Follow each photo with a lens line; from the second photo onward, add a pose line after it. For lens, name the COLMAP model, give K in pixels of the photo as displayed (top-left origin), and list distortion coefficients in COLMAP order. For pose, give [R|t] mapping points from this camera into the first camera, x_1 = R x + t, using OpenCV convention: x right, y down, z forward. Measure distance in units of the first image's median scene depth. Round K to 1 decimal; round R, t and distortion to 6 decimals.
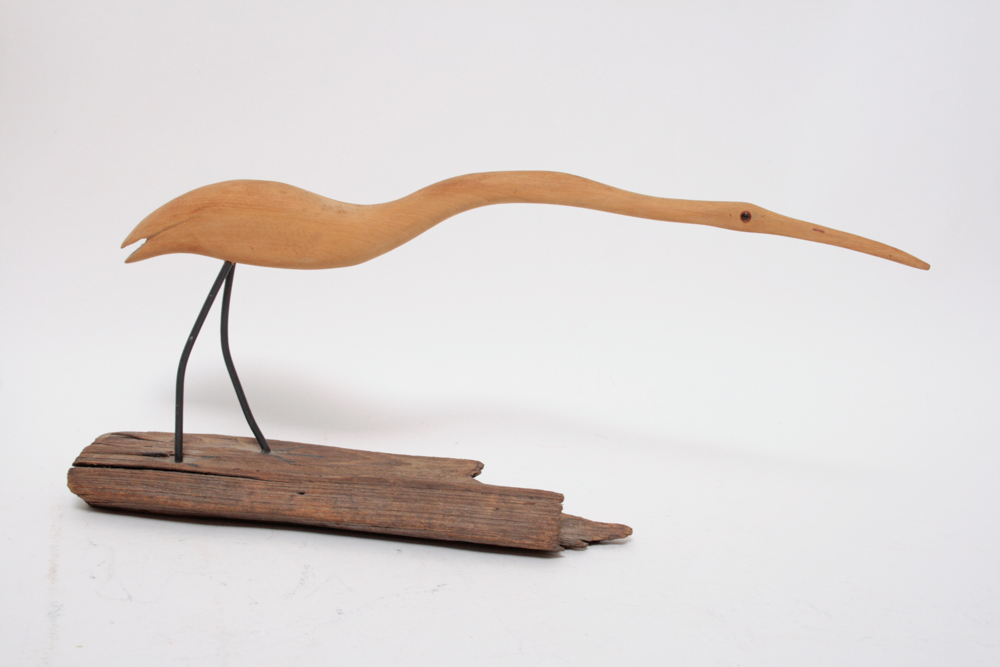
lens RADIAL K [[1815.2, 0, 508.9], [0, 1815.2, 348.4], [0, 0, 1]] dist [0.016275, 0.000000]
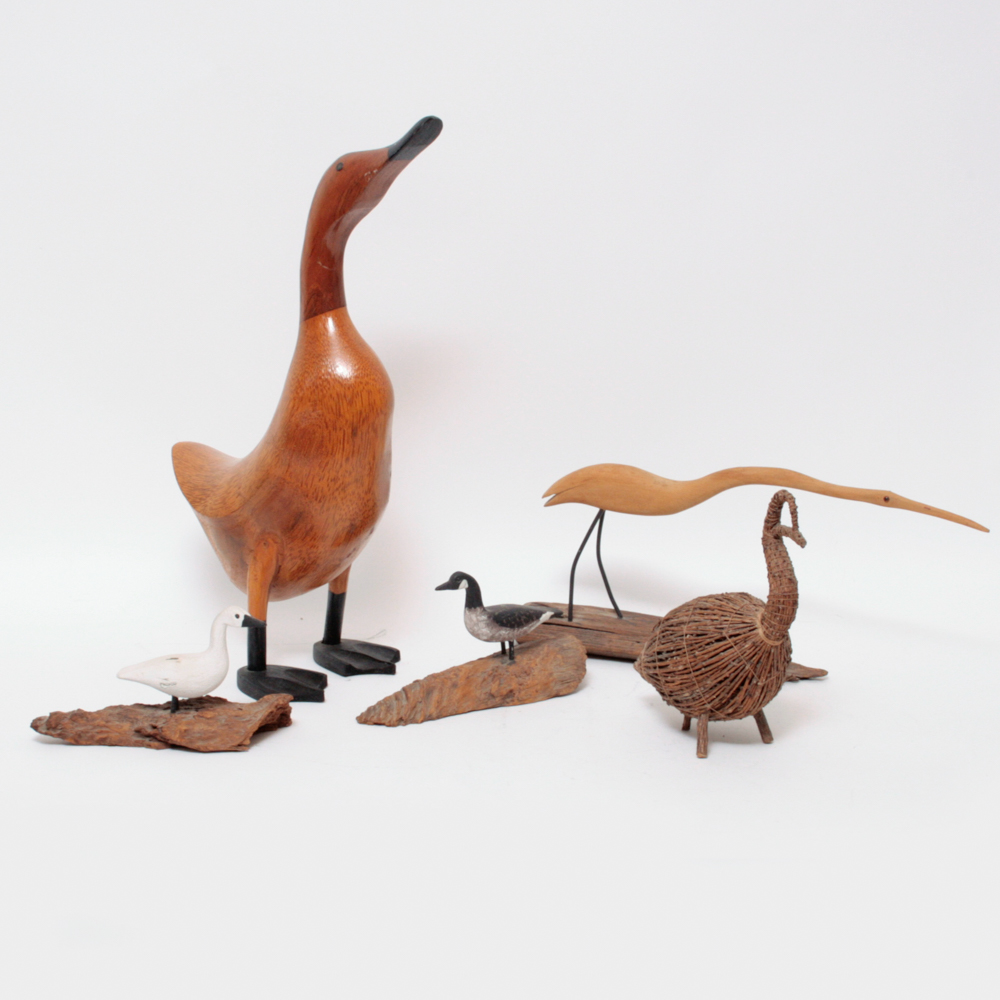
lens RADIAL K [[3231.8, 0, 497.7], [0, 3231.8, 500.8], [0, 0, 1]] dist [-0.052203, 0.000000]
pose [[0.978385, 0.037766, -0.203312, 0.383935], [-0.032315, 0.999025, 0.030069, -0.146812], [0.204249, -0.022849, 0.978652, -2.087845]]
